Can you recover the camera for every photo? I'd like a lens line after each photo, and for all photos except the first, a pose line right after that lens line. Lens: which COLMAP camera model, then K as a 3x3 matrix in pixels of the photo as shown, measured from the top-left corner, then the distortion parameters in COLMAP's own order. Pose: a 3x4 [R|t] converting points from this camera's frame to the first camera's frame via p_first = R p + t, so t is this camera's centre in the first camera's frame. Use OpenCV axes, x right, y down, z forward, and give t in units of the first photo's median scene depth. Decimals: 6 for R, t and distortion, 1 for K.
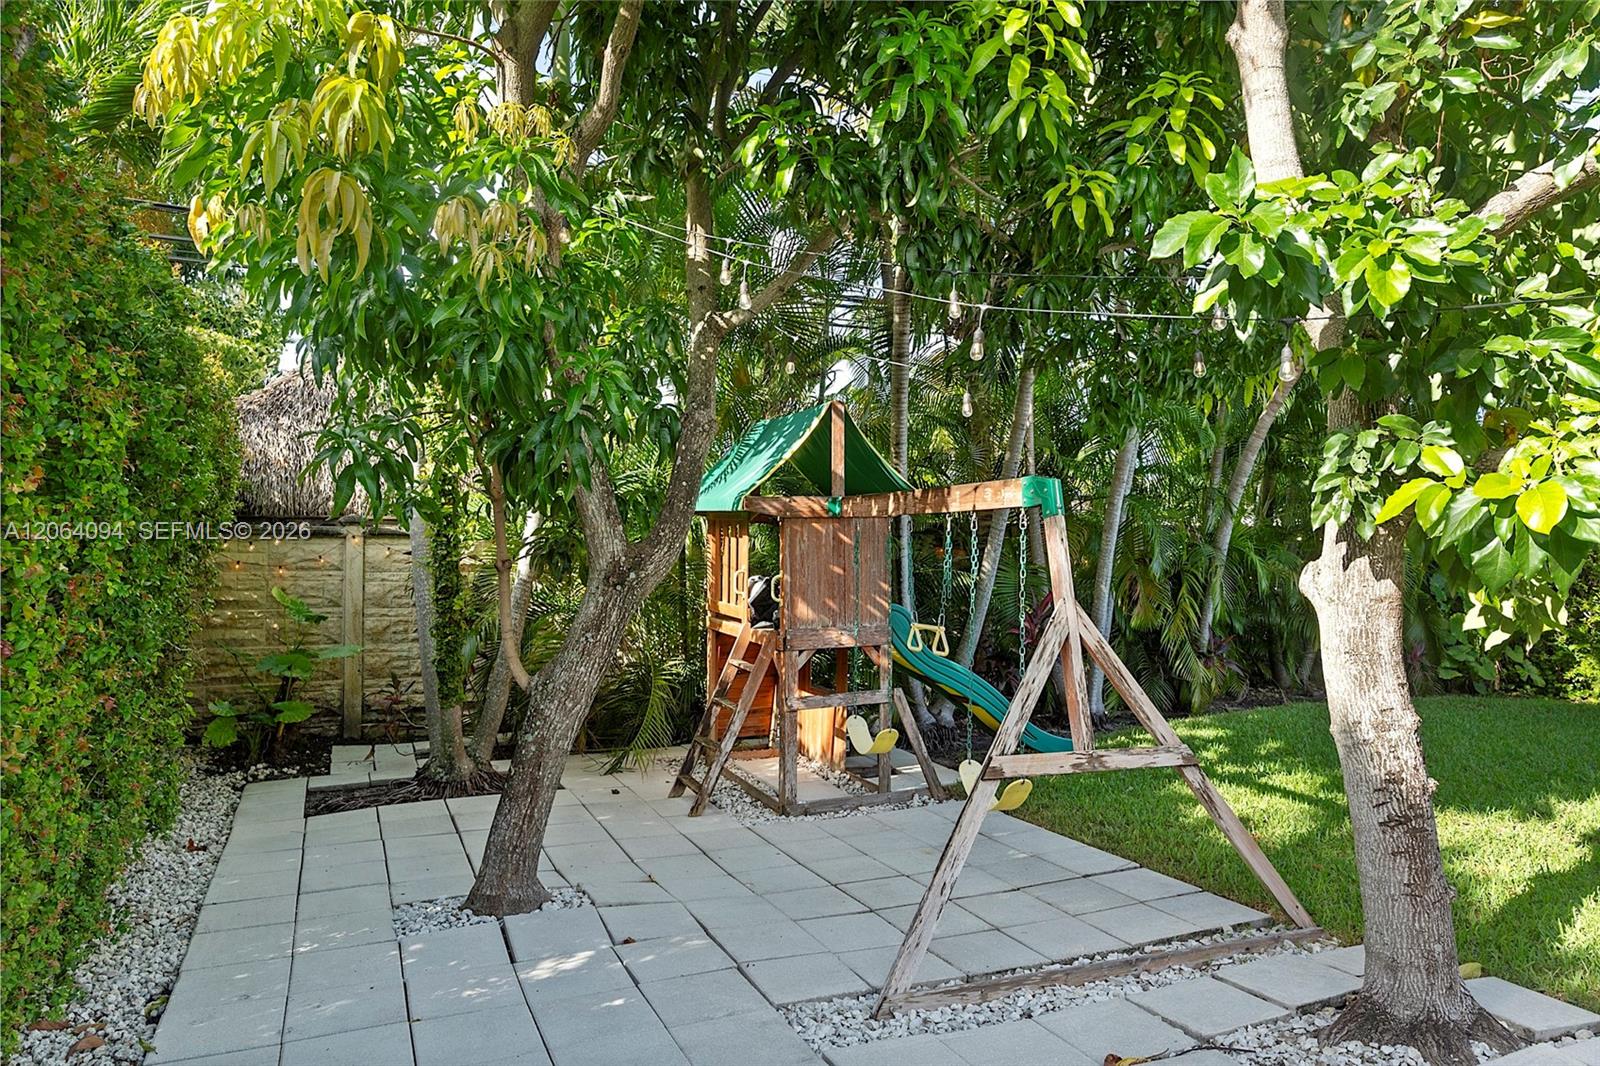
lens RADIAL K [[1057.8, 0, 796.1], [0, 1057.8, 533.5], [0, 0, 1]] dist [-0.000731, 0.000483]
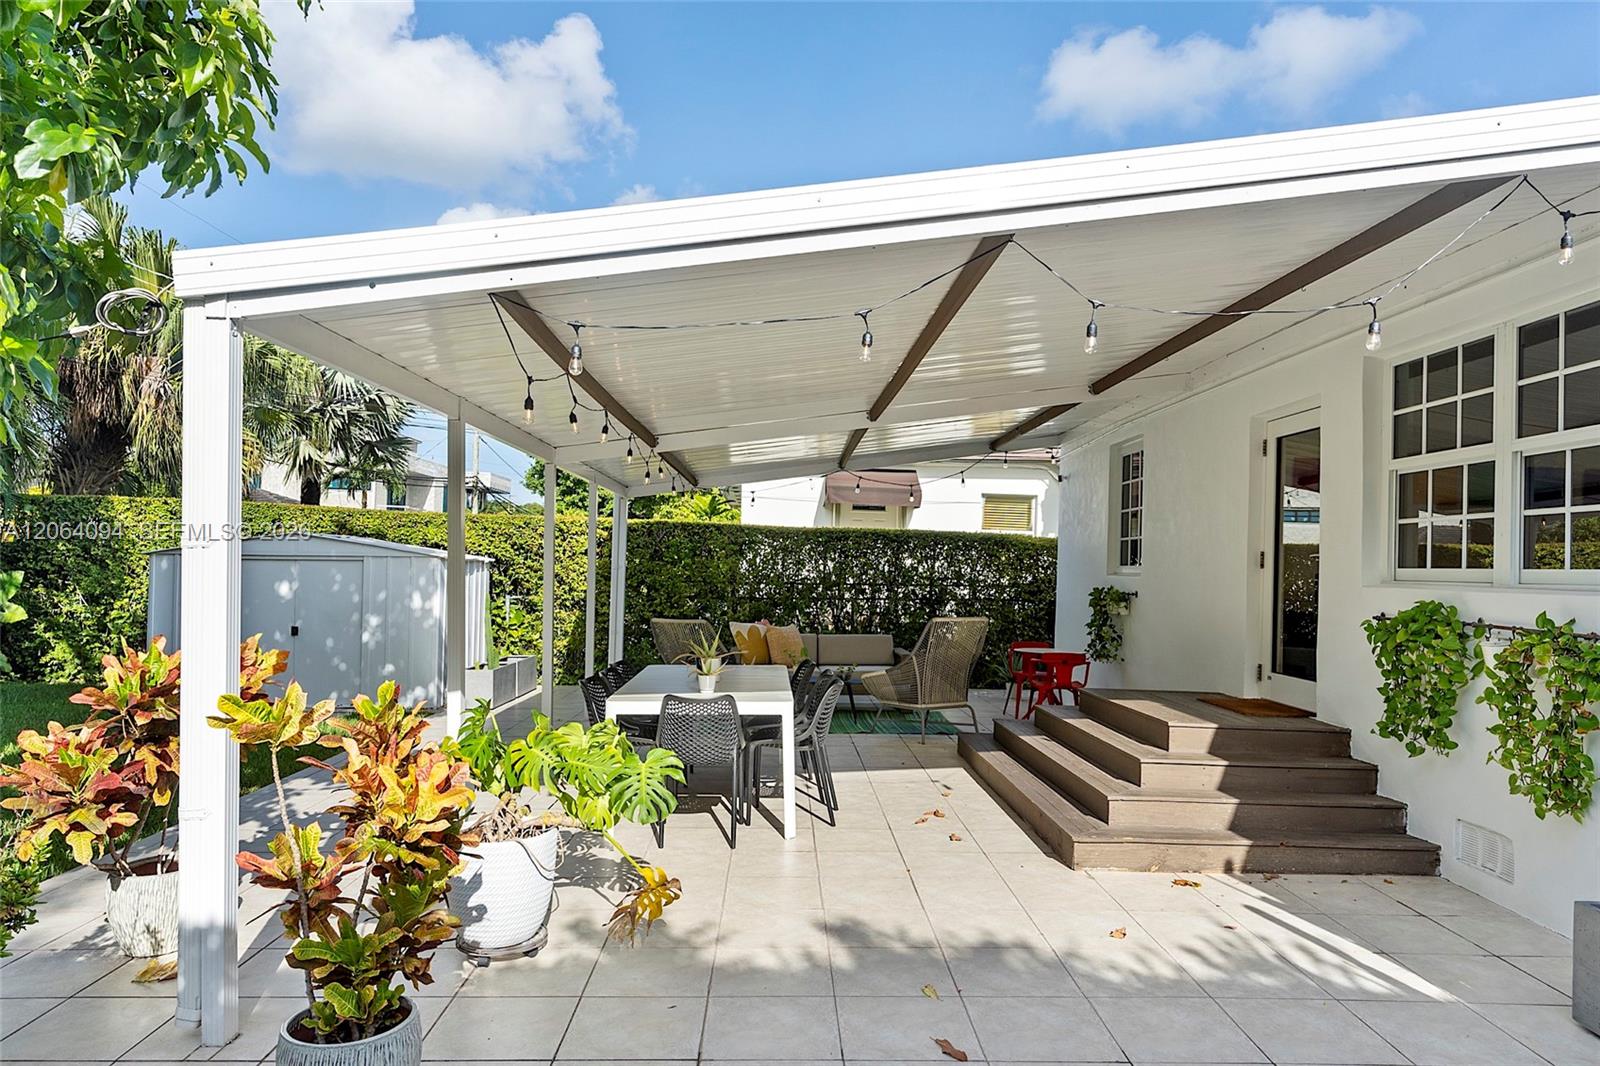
lens RADIAL K [[1013.0, 0, 810.9], [0, 1013.0, 558.9], [0, 0, 1]] dist [-0.006134, -0.002497]
pose [[0.408385, 0.008477, 0.912770, 0.137884], [-0.033391, 0.999426, 0.005658, -0.010150], [-0.912199, -0.032789, 0.408434, -0.285007]]
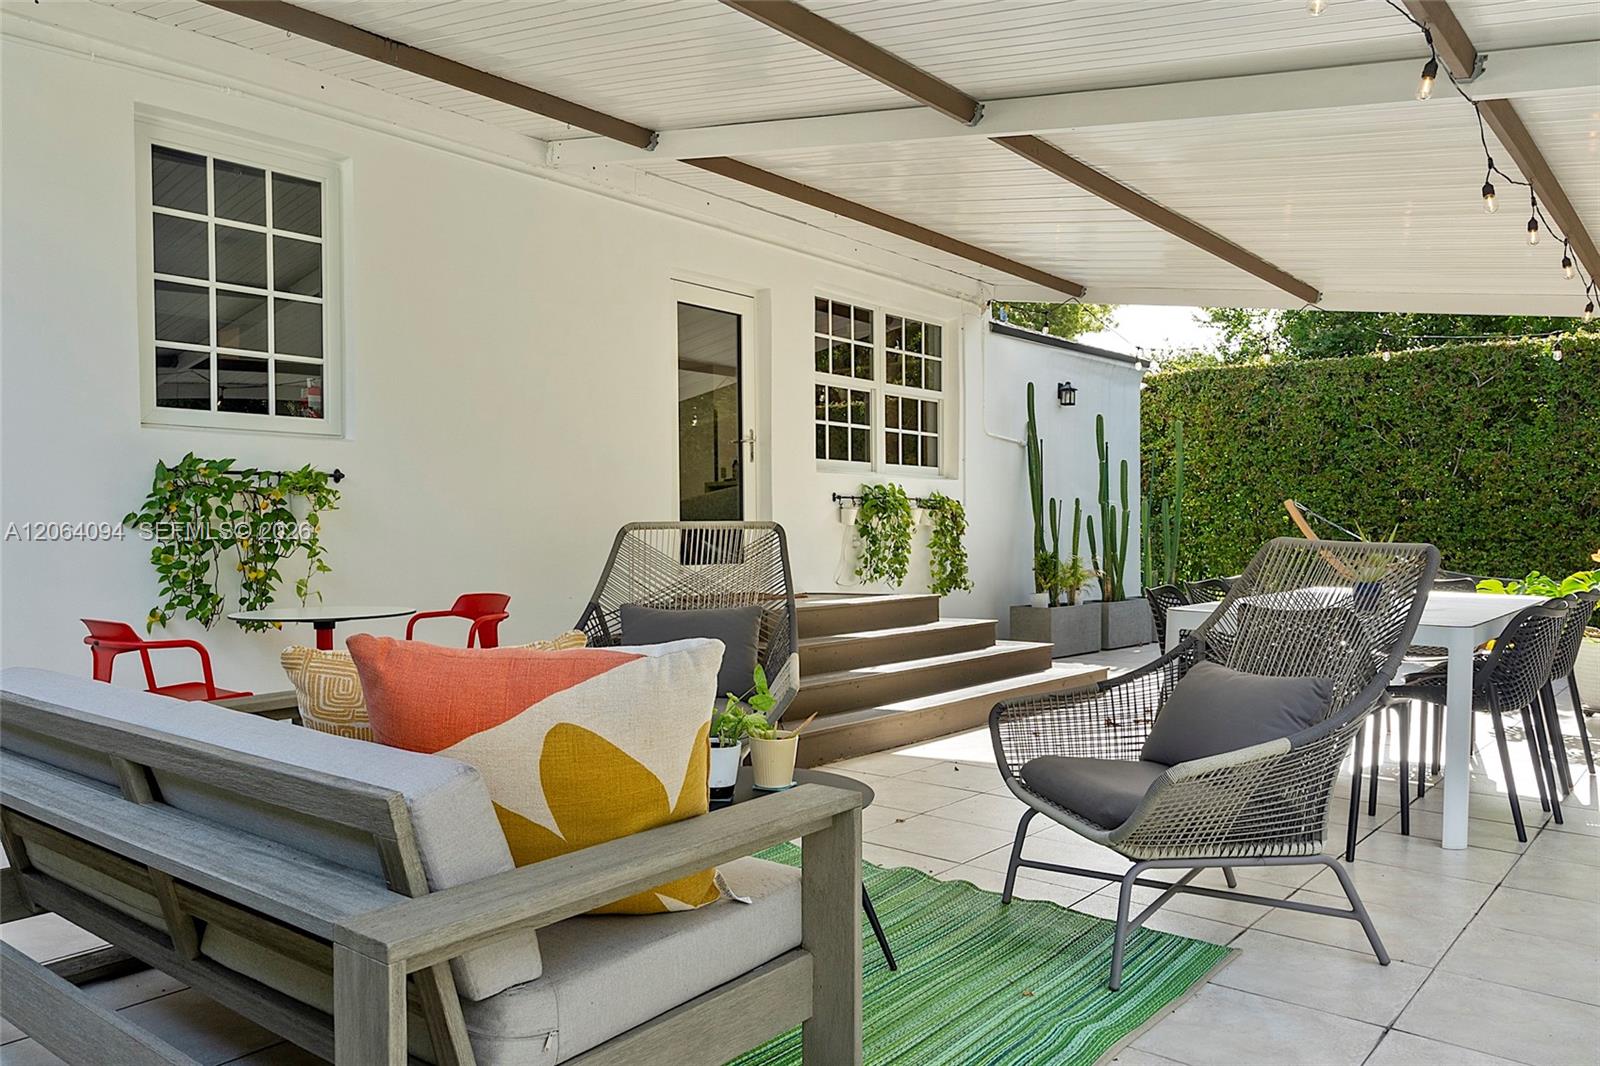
lens RADIAL K [[1198.0, 0, 794.3], [0, 1198.0, 543.5], [0, 0, 1]] dist [0.012681, 0.008971]
pose [[-0.908757, 0.004477, -0.417302, 1.561003], [0.005944, 0.999980, -0.002216, 0.073570], [0.417283, -0.004494, -0.908765, 0.689880]]
